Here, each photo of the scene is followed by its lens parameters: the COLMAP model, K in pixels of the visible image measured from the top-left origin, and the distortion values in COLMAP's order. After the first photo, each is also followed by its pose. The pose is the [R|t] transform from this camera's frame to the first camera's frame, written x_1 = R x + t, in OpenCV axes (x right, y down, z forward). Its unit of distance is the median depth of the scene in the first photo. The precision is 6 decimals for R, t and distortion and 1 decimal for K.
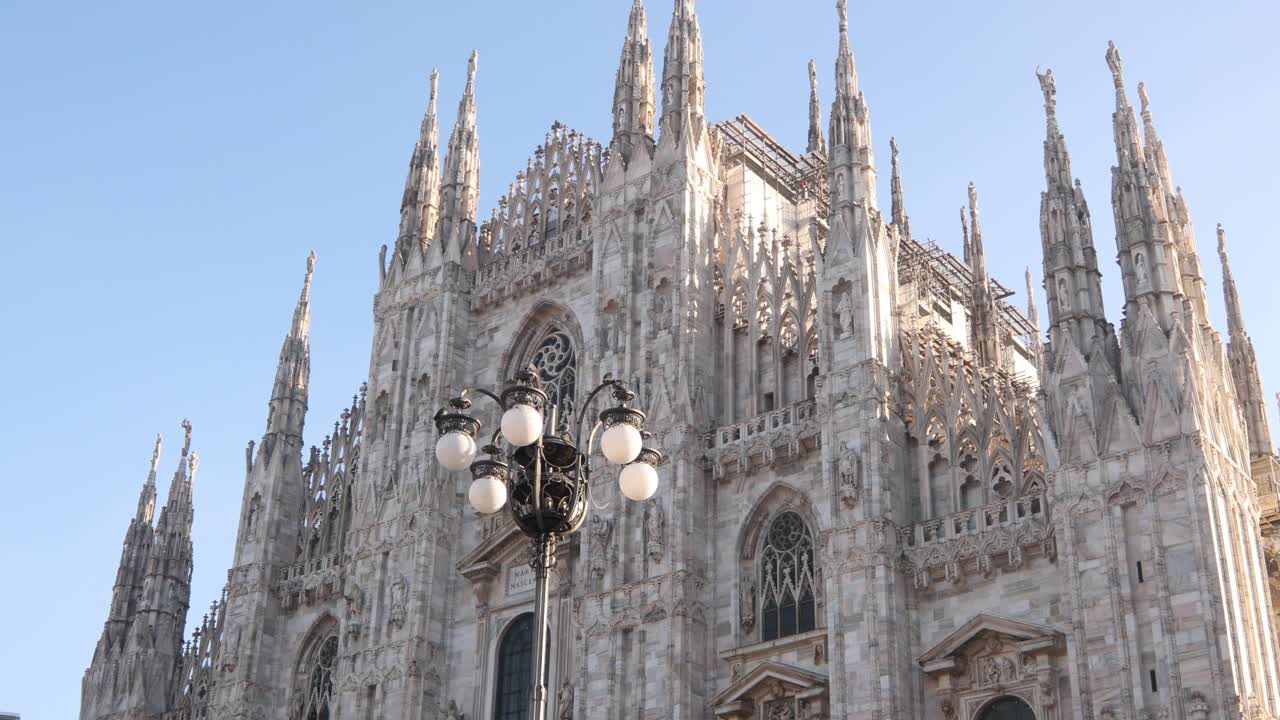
lens RADIAL K [[1628.0, 0, 640.0], [0, 1628.0, 360.0], [0, 0, 1]] dist [-0.094080, -0.013105]
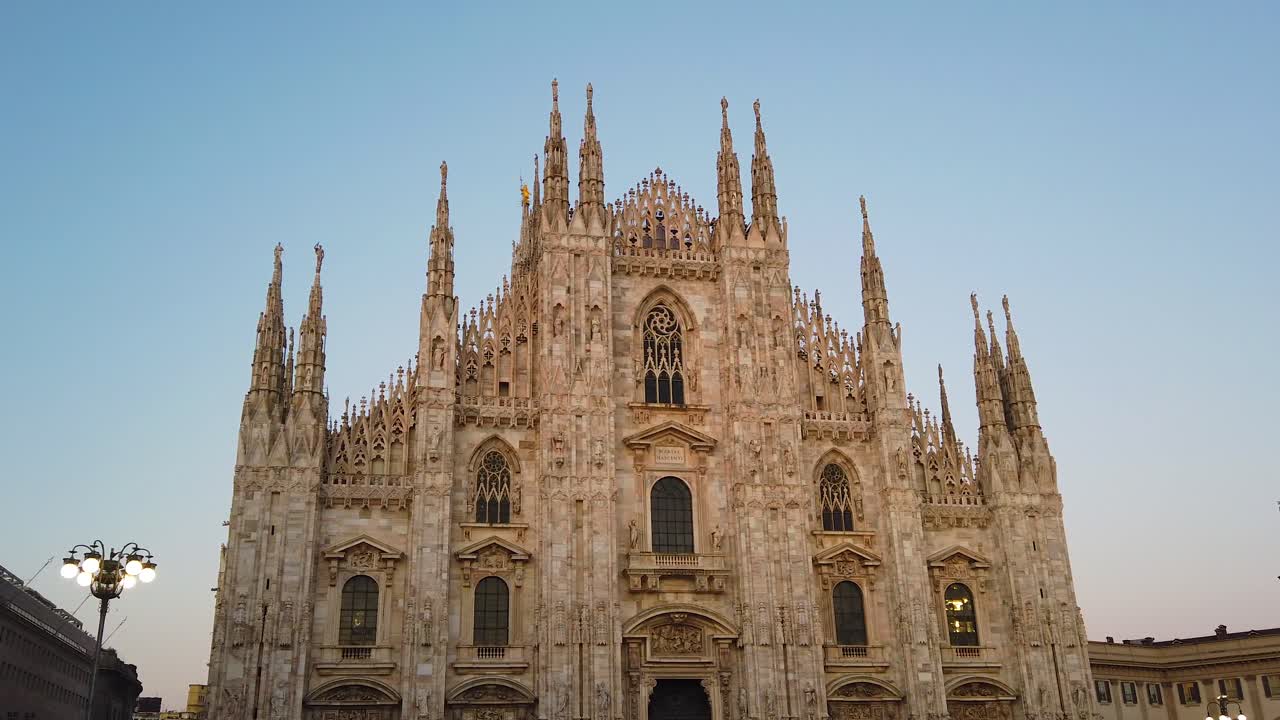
lens RADIAL K [[1152.4, 0, 640.0], [0, 1152.4, 360.0], [0, 0, 1]] dist [0.083358, -0.013762]
pose [[0.628474, 0.238724, 0.740291, -1.035180], [-0.335573, 0.941826, -0.018827, 0.073226], [-0.701720, -0.236589, 0.672023, 0.225429]]
